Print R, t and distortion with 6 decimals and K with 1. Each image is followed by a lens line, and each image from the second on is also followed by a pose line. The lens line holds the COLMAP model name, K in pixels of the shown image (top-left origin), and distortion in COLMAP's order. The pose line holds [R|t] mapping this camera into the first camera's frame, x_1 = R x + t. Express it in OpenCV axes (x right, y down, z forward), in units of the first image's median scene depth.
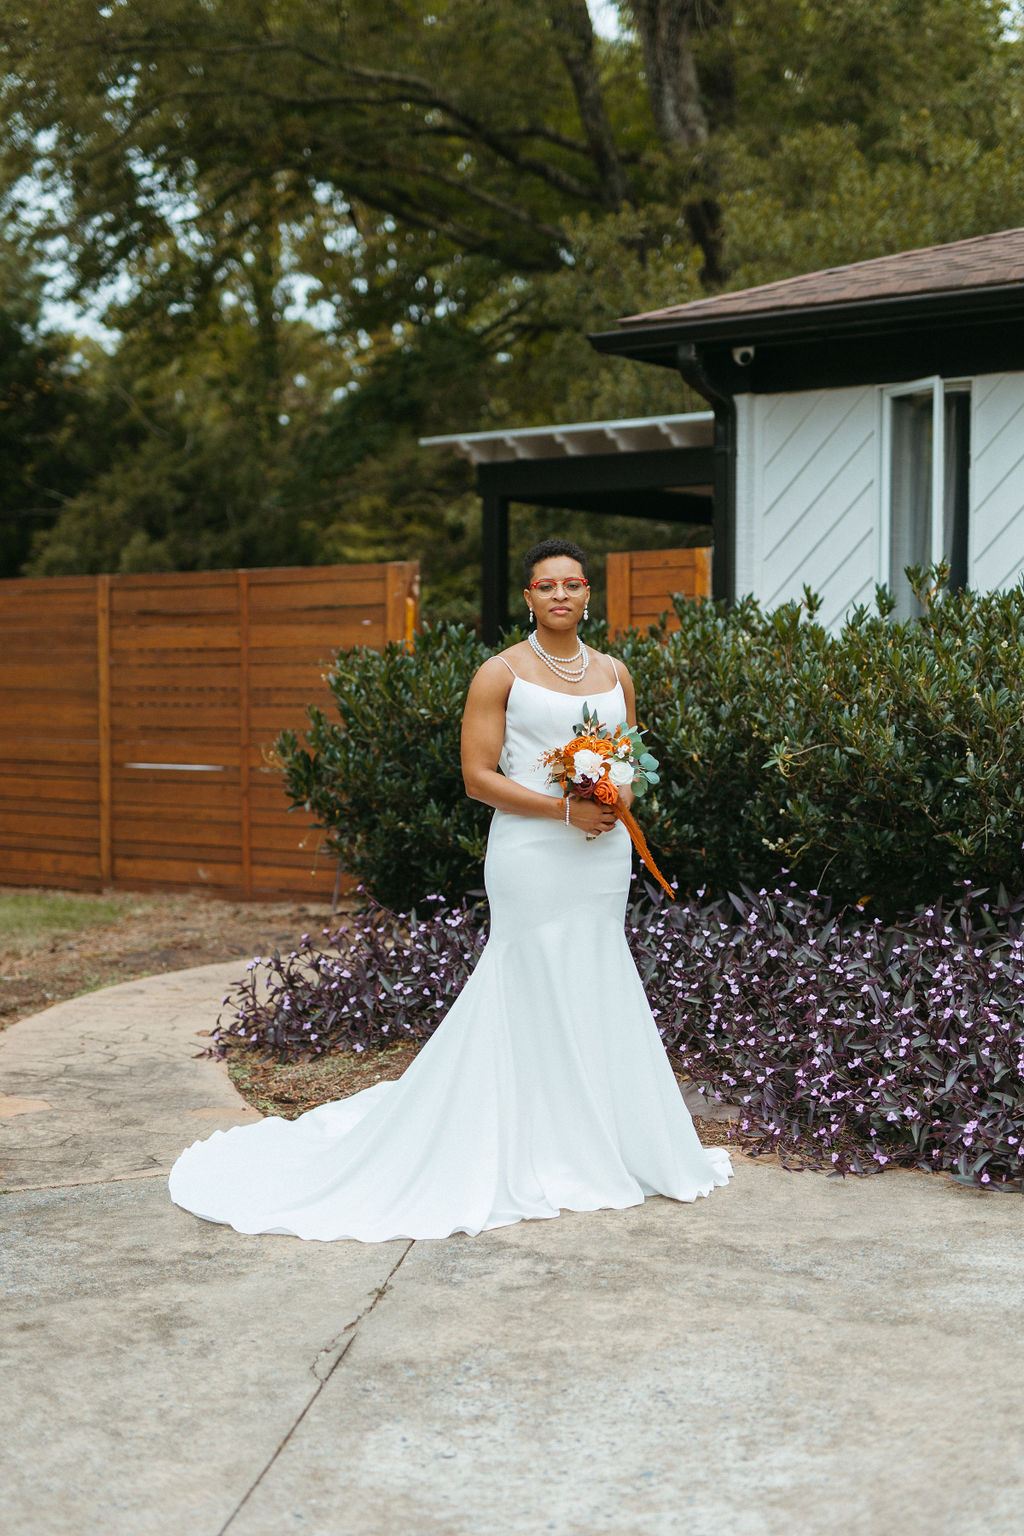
lens RADIAL K [[2135.1, 0, 512.6], [0, 2135.1, 762.4], [0, 0, 1]] dist [0.008066, 0.014378]
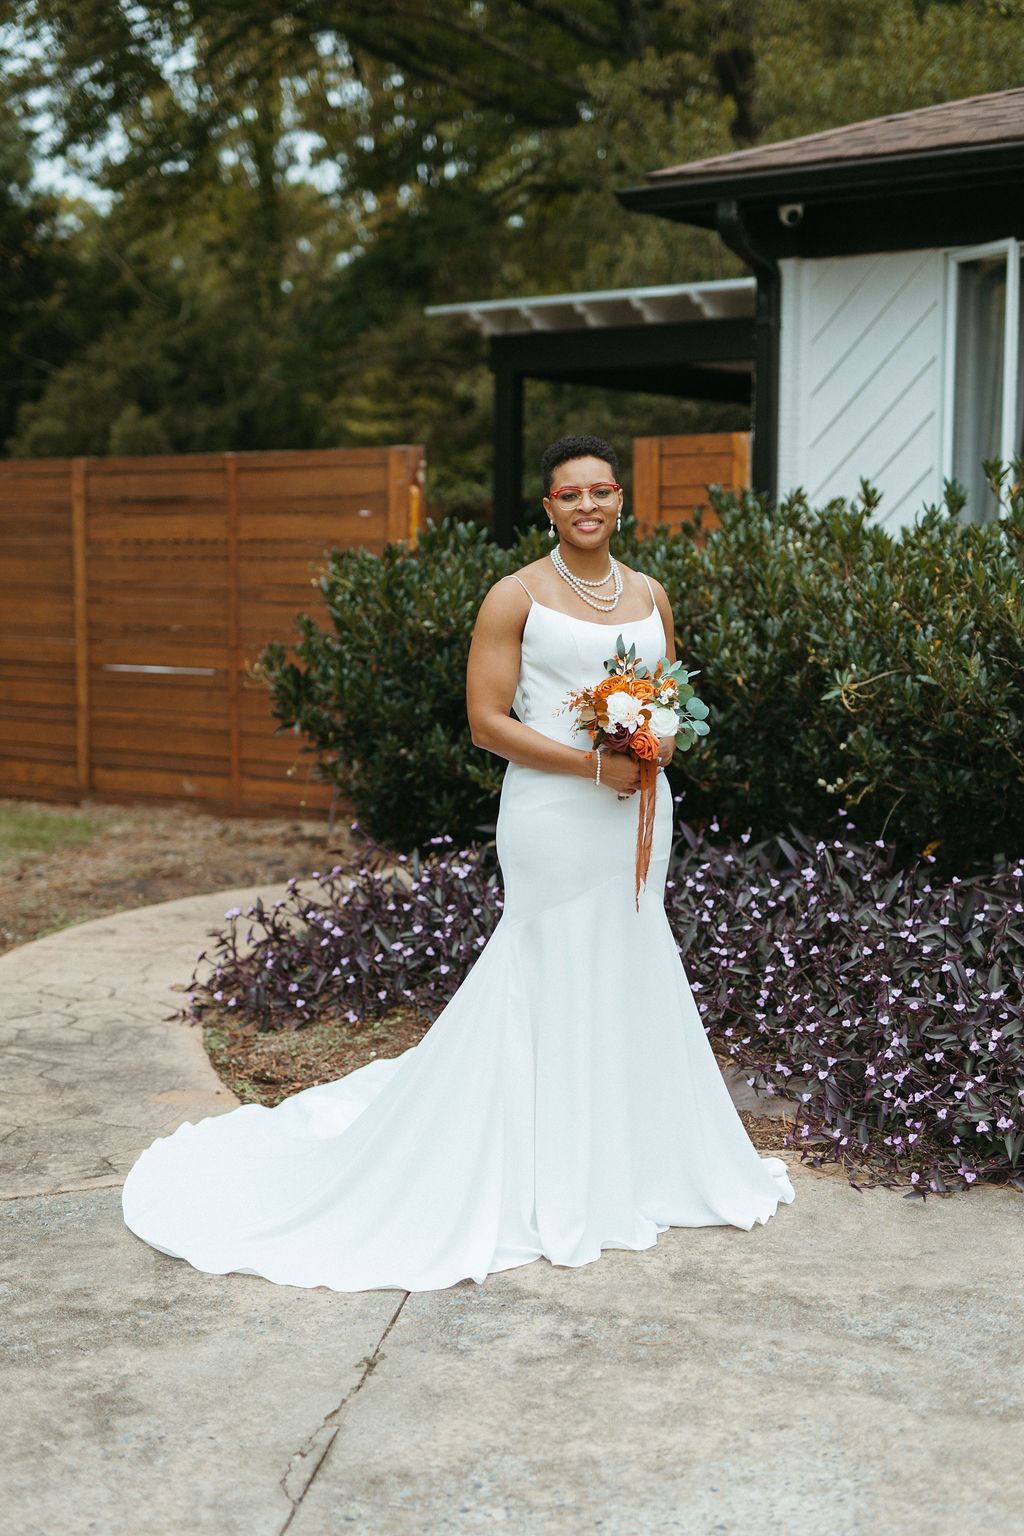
lens RADIAL K [[2159.5, 0, 512.0], [0, 2159.5, 768.0], [0, 0, 1]] dist [0.006557, 0.008808]
pose [[0.999980, 0.004558, -0.004479, -0.002284], [-0.004283, 0.998203, 0.059763, -0.013854], [0.004744, -0.059743, 0.998203, 0.087353]]
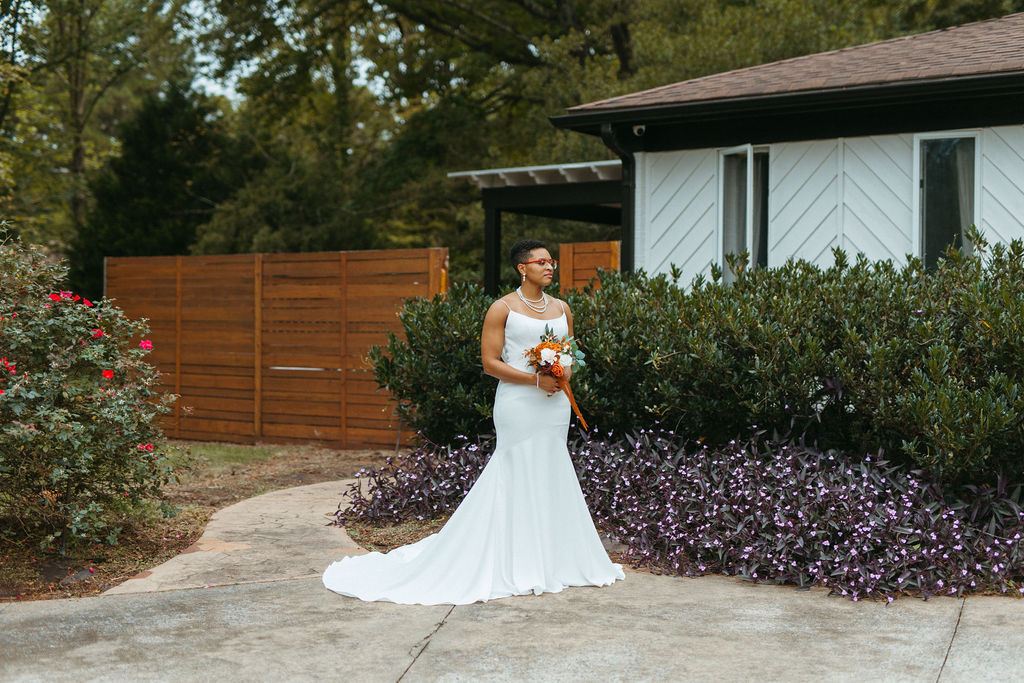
lens RADIAL K [[1439.6, 0, 516.9], [0, 1439.6, 344.0], [0, 0, 1]] dist [0.006557, 0.008808]
pose [[0.999877, 0.006334, 0.014314, -0.005950], [-0.005981, 0.999680, -0.024561, 0.011005], [-0.014465, 0.024473, 0.999596, -0.151603]]
